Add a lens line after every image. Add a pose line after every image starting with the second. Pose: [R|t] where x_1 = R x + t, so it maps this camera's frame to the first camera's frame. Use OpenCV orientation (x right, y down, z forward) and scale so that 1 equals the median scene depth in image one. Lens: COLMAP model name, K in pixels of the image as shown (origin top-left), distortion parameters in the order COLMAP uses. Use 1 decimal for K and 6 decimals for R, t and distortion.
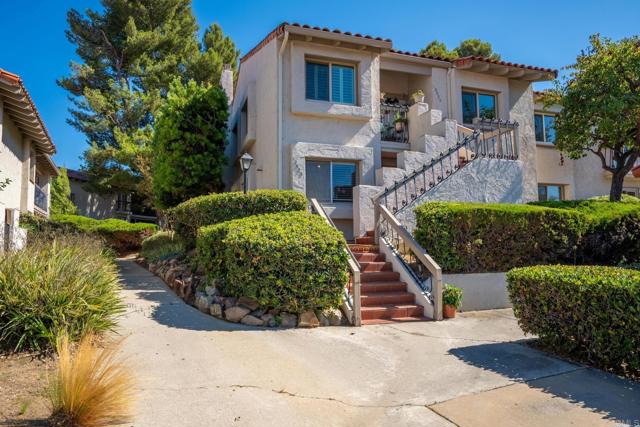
lens RADIAL K [[439.9, 0, 320.0], [0, 439.9, 213.5], [0, 0, 1]] dist [0.032312, 0.000131]
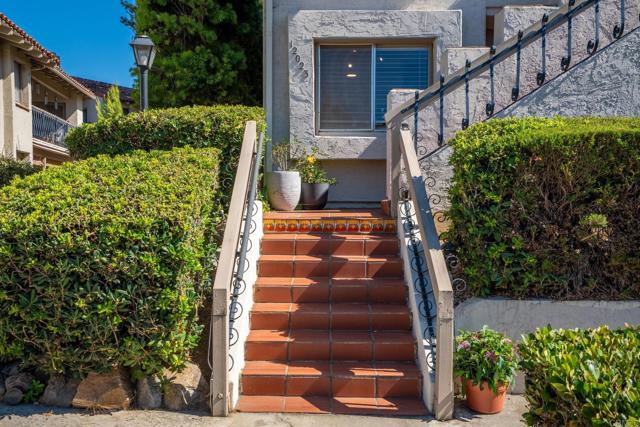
lens RADIAL K [[640.4, 0, 320.0], [0, 640.4, 213.5], [0, 0, 1]] dist [0.100489, -0.000078]
pose [[0.937285, 0.022243, -0.347854, 0.313958], [0.013532, 0.994887, 0.100079, -0.002011], [0.348301, -0.098510, 0.932192, 0.370619]]
